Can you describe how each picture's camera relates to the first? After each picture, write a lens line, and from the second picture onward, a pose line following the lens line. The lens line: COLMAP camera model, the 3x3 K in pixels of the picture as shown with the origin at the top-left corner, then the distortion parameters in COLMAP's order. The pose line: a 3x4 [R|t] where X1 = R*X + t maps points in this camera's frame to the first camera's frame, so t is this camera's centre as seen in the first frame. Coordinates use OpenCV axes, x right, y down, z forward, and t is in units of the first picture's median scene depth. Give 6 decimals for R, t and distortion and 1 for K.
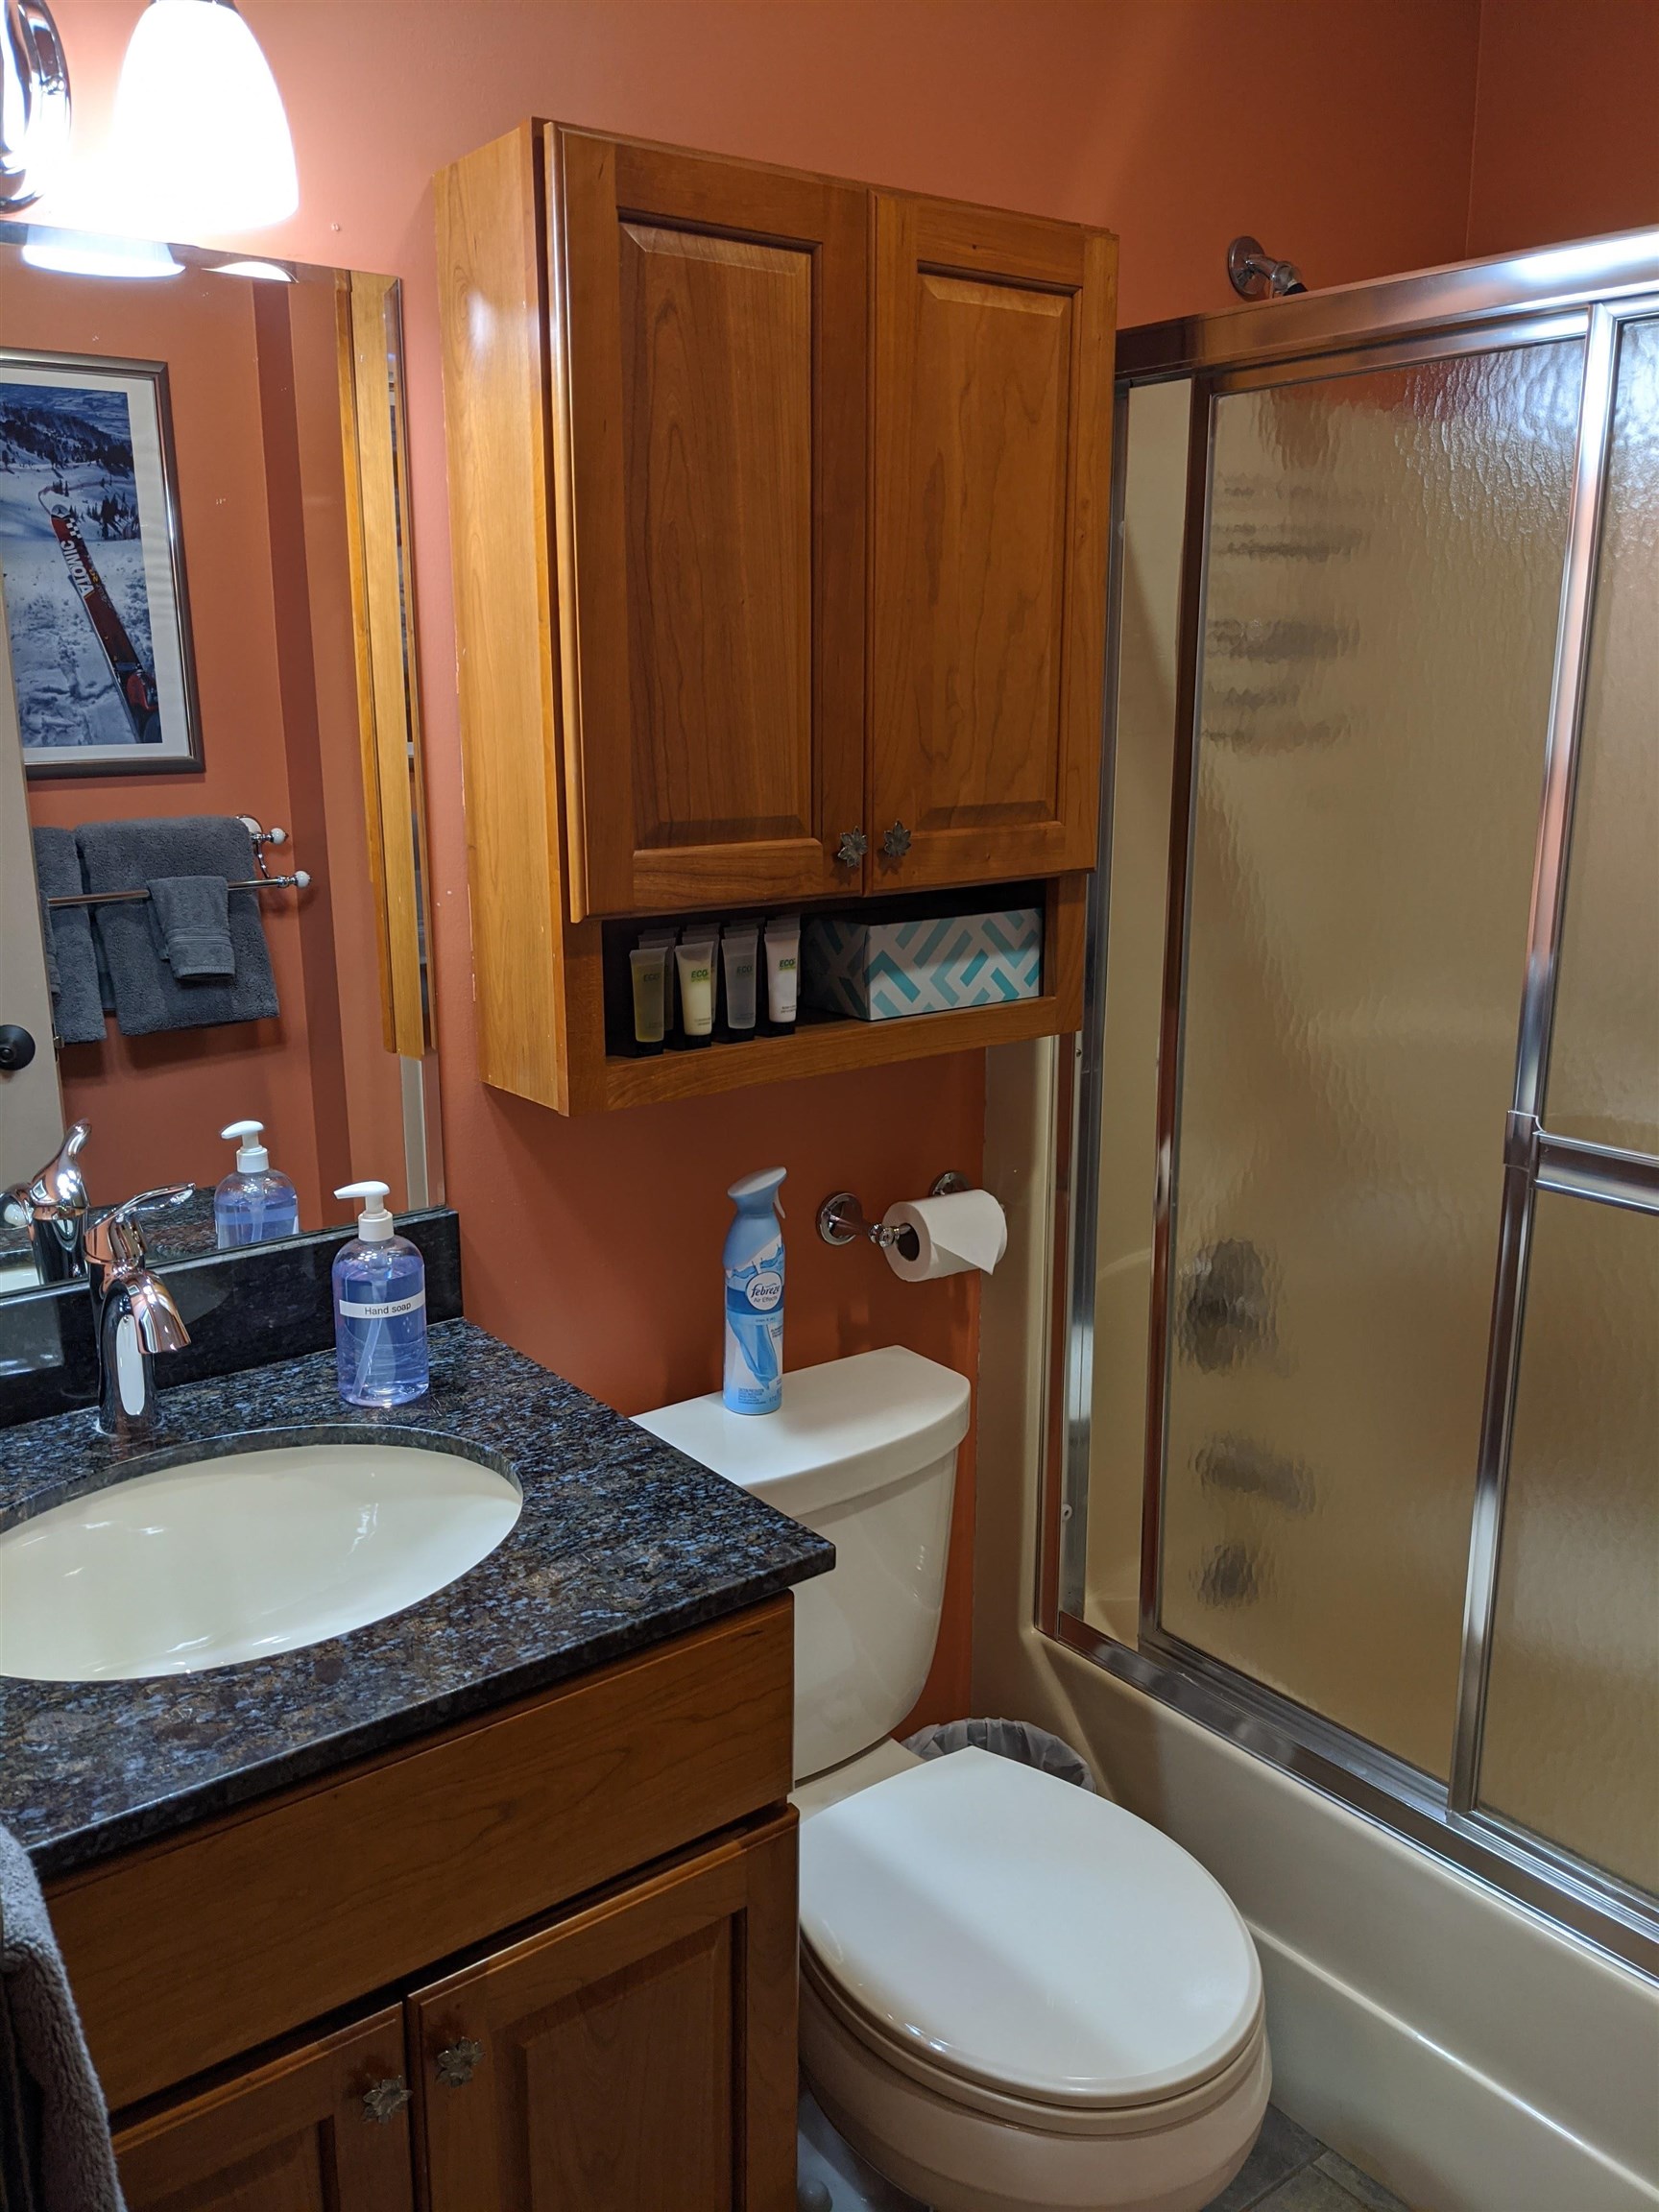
lens RADIAL K [[1747.8, 0, 827.3], [0, 1747.8, 1103.4], [0, 0, 1]] dist [0.062510, -0.100950]
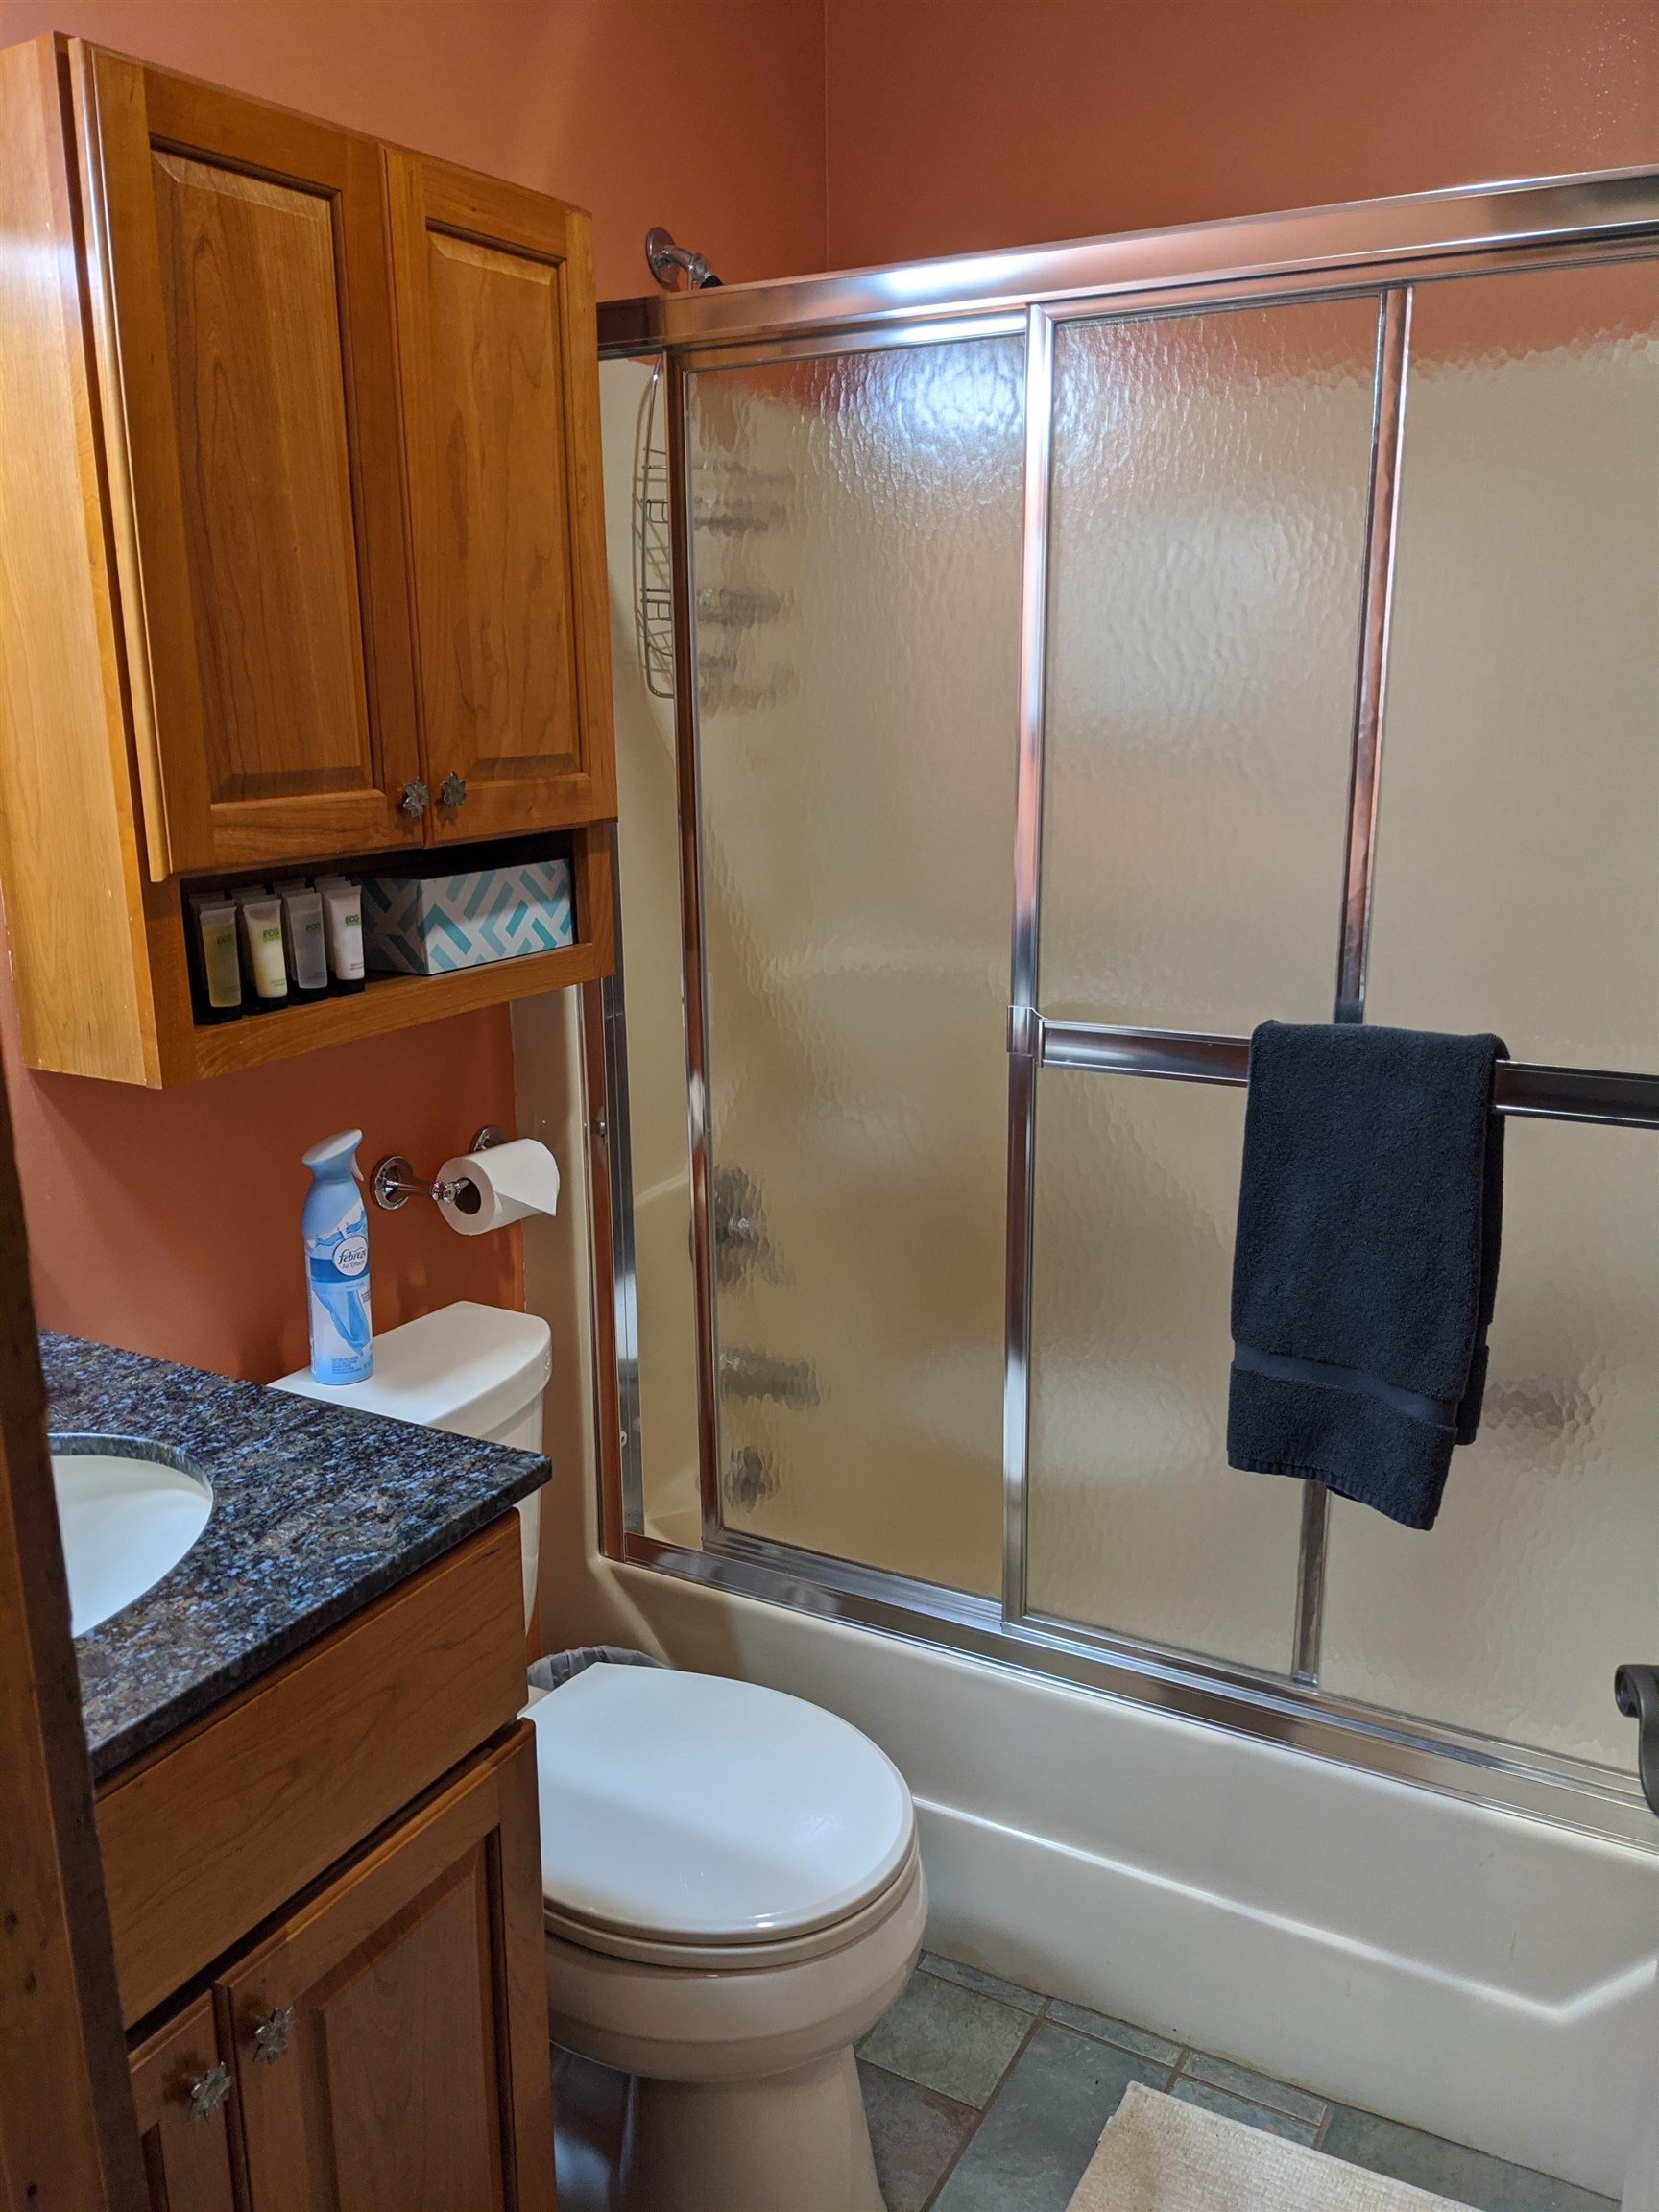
lens RADIAL K [[1747.8, 0, 781.2], [0, 1747.8, 1122.6], [0, 0, 1]] dist [0.062510, -0.100950]
pose [[0.917794, -0.106078, 0.382625, -0.208559], [0.104555, 0.994209, 0.024839, 0.037553], [-0.383044, 0.017208, 0.923570, -0.009409]]
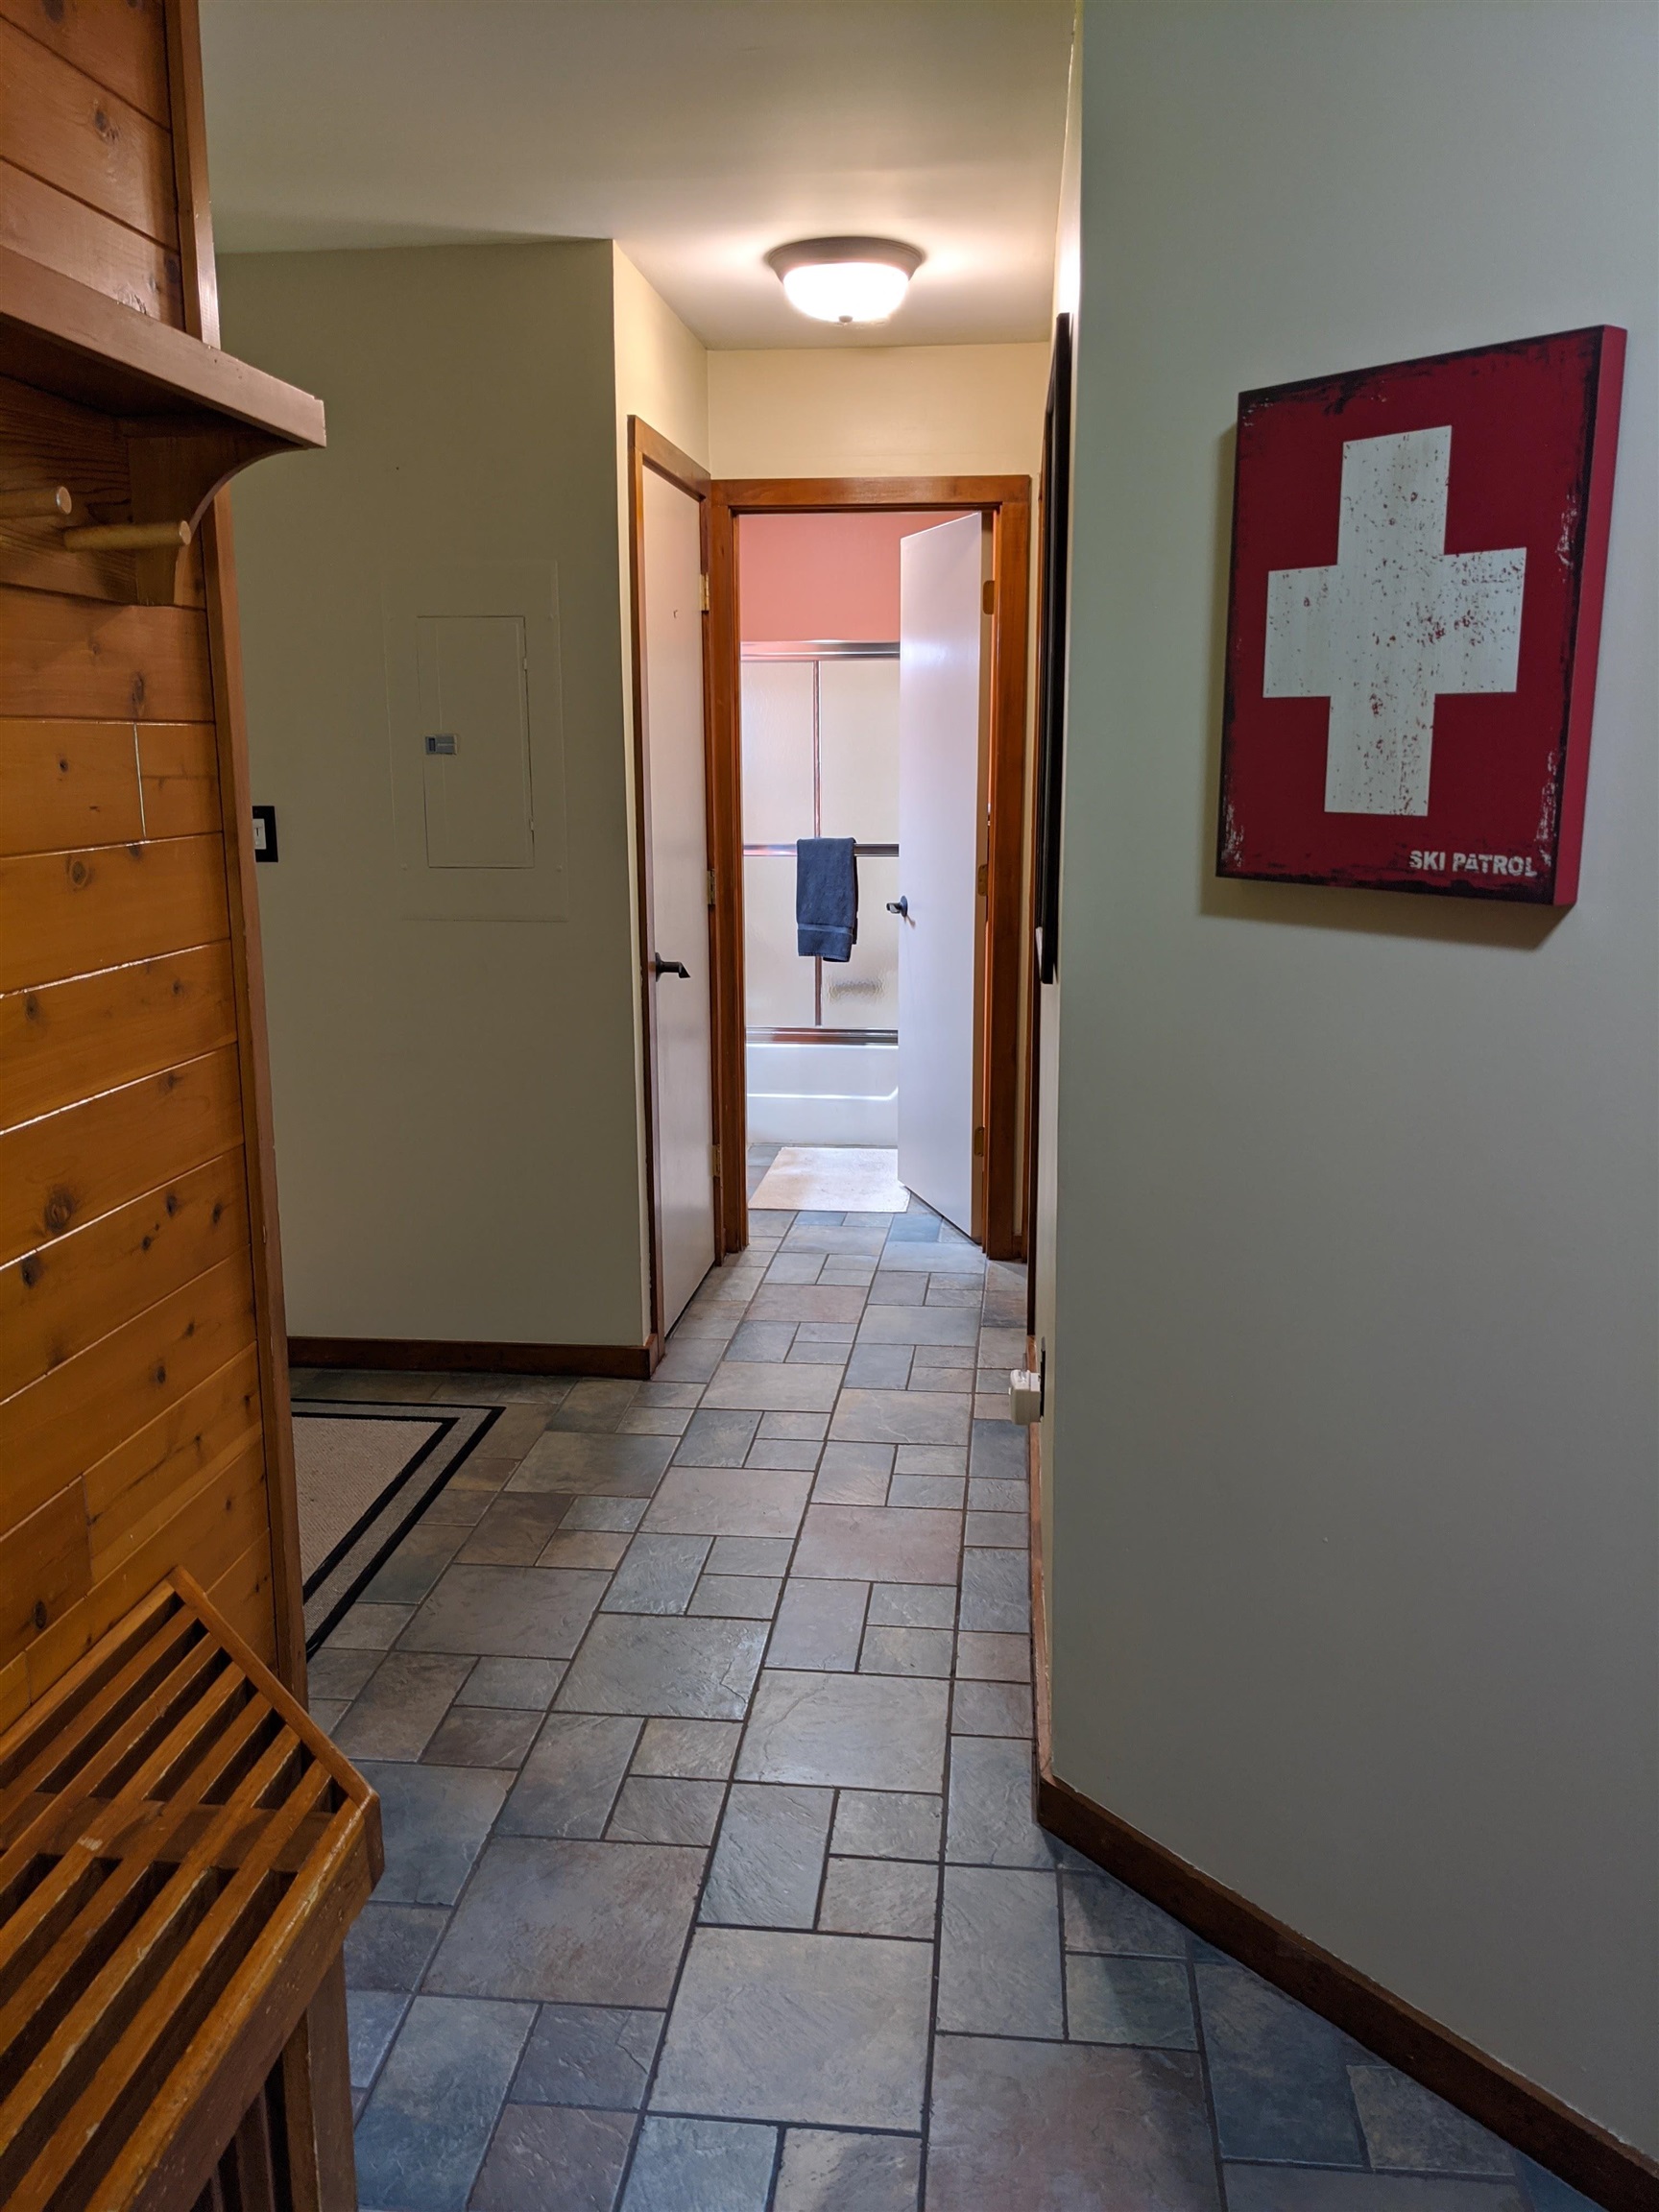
lens RADIAL K [[1747.8, 0, 824.5], [0, 1747.8, 1110.8], [0, 0, 1]] dist [0.062510, -0.100950]
pose [[0.677792, -0.153138, 0.719129, -3.287370], [0.180351, 0.982817, 0.039306, 0.658357], [-0.712792, 0.103054, 0.693764, -2.606220]]
